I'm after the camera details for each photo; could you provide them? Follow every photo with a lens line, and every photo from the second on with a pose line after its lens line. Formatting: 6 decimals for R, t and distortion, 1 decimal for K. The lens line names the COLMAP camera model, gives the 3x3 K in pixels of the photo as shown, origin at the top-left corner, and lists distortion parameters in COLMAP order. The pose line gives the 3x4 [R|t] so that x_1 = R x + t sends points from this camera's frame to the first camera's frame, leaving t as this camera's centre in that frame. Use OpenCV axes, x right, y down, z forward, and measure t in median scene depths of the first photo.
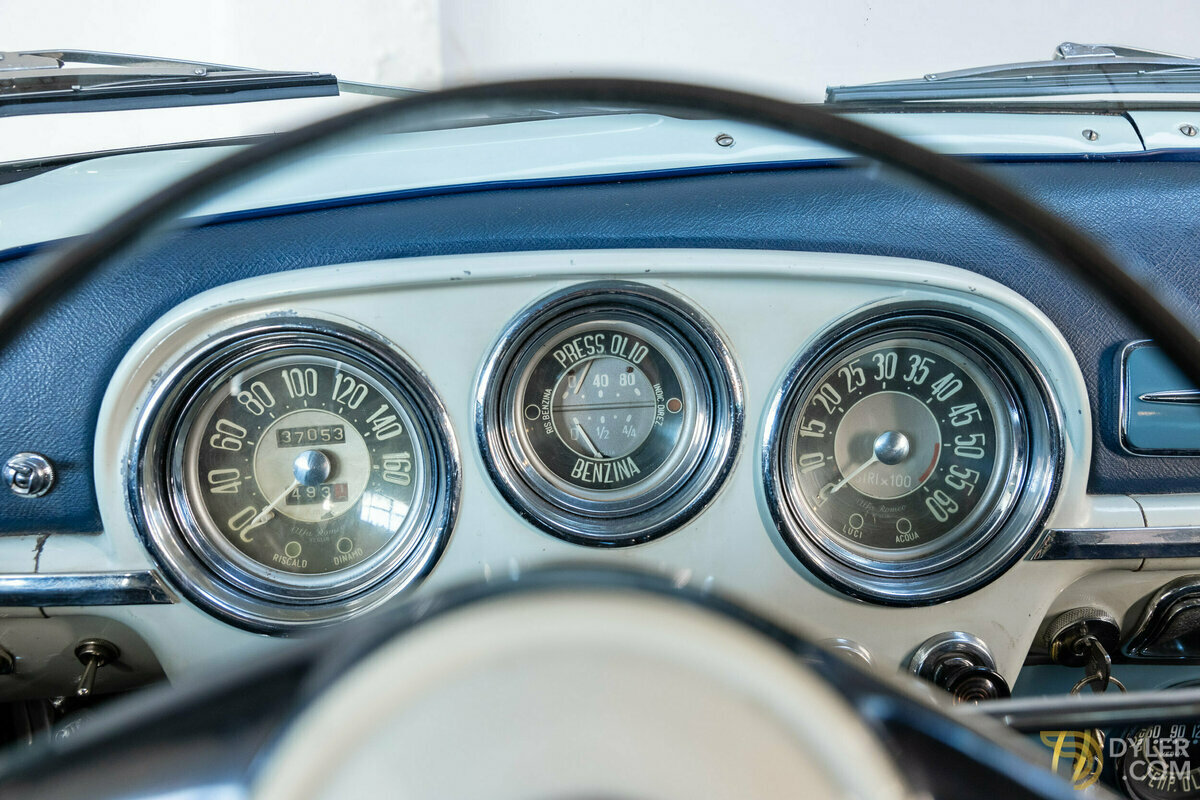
lens RADIAL K [[968.9, 0, 567.9], [0, 968.9, 402.4], [0, 0, 1]] dist [-0.012675, -0.003857]
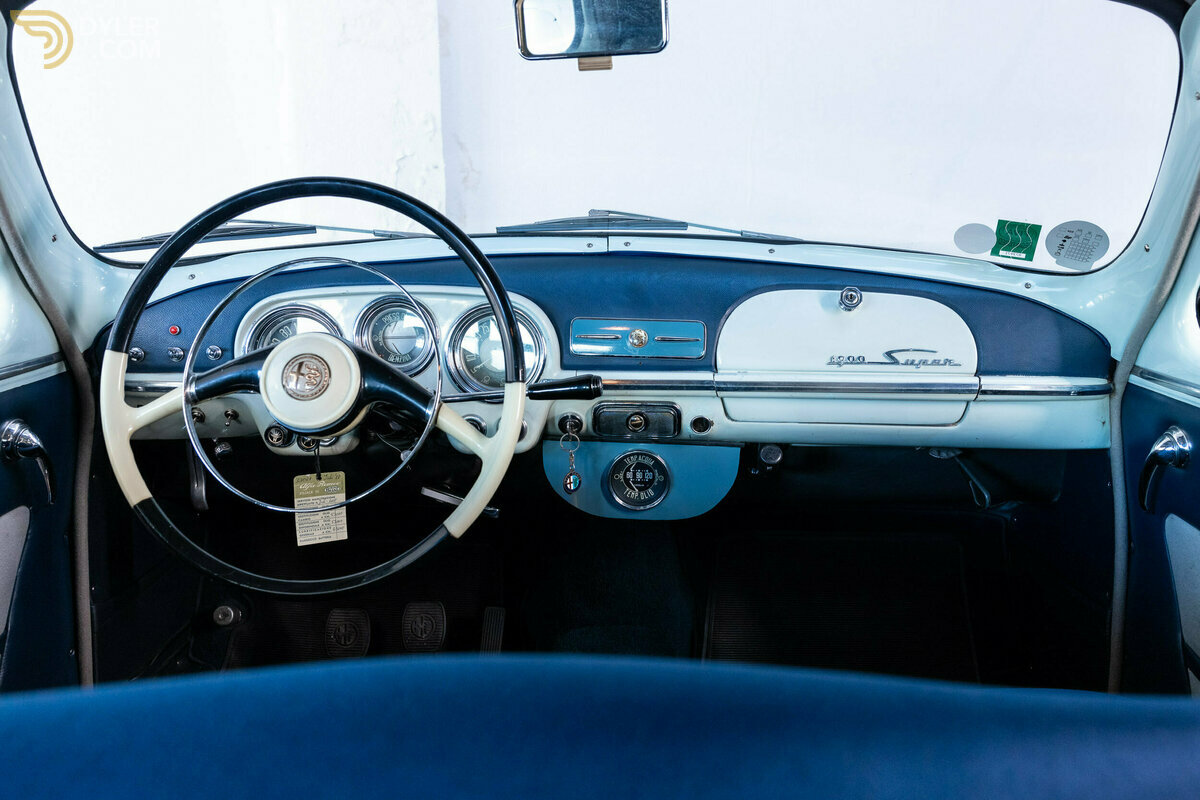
lens RADIAL K [[992.6, 0, 600.0], [0, 992.6, 400.0], [0, 0, 1]] dist [0.002105, -0.004714]
pose [[0.998310, 0.018616, -0.055054, 0.829379], [-0.020778, 0.999025, -0.038952, 0.306404], [0.054275, 0.040030, 0.997723, -2.028375]]
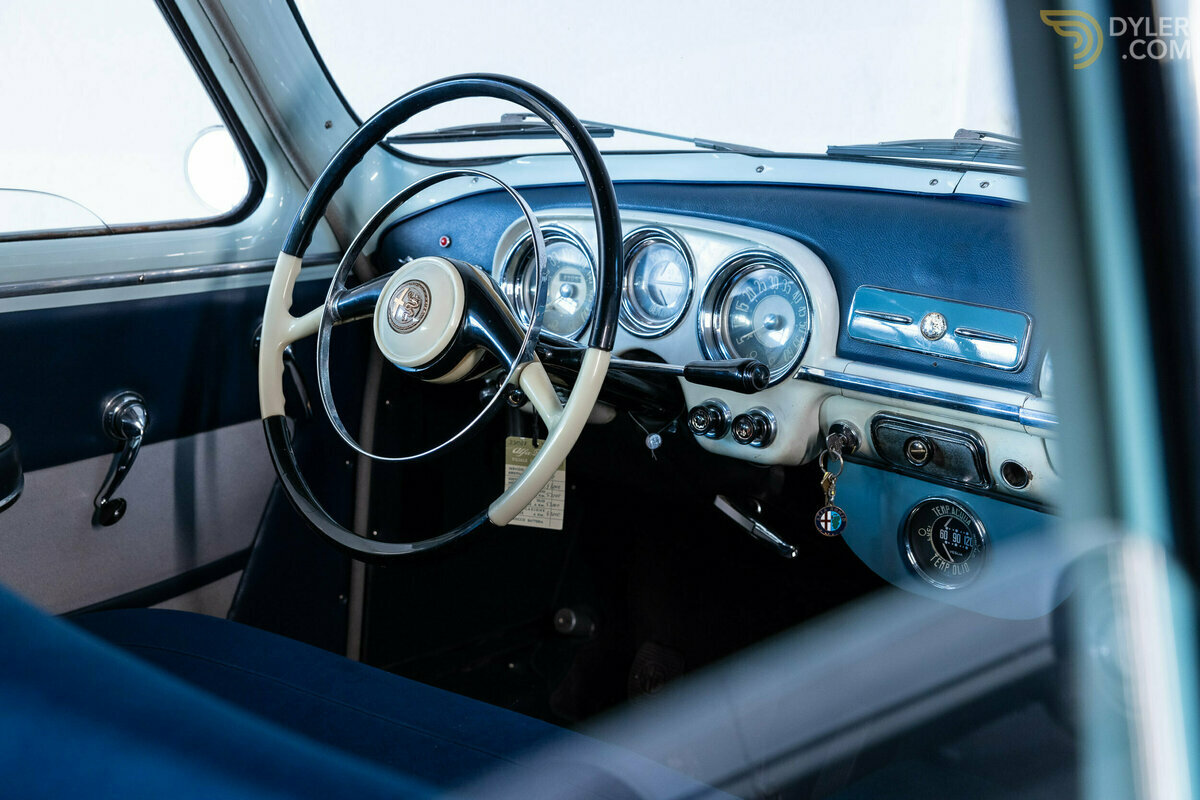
lens RADIAL K [[1729.1, 0, 600.0], [0, 1729.1, 400.0], [0, 0, 1]] dist [0.026679, 0.009963]
pose [[0.715344, 0.176913, -0.676006, 2.696634], [-0.203914, 0.978163, 0.040209, 0.140874], [0.668357, 0.109084, 0.735798, -2.034469]]
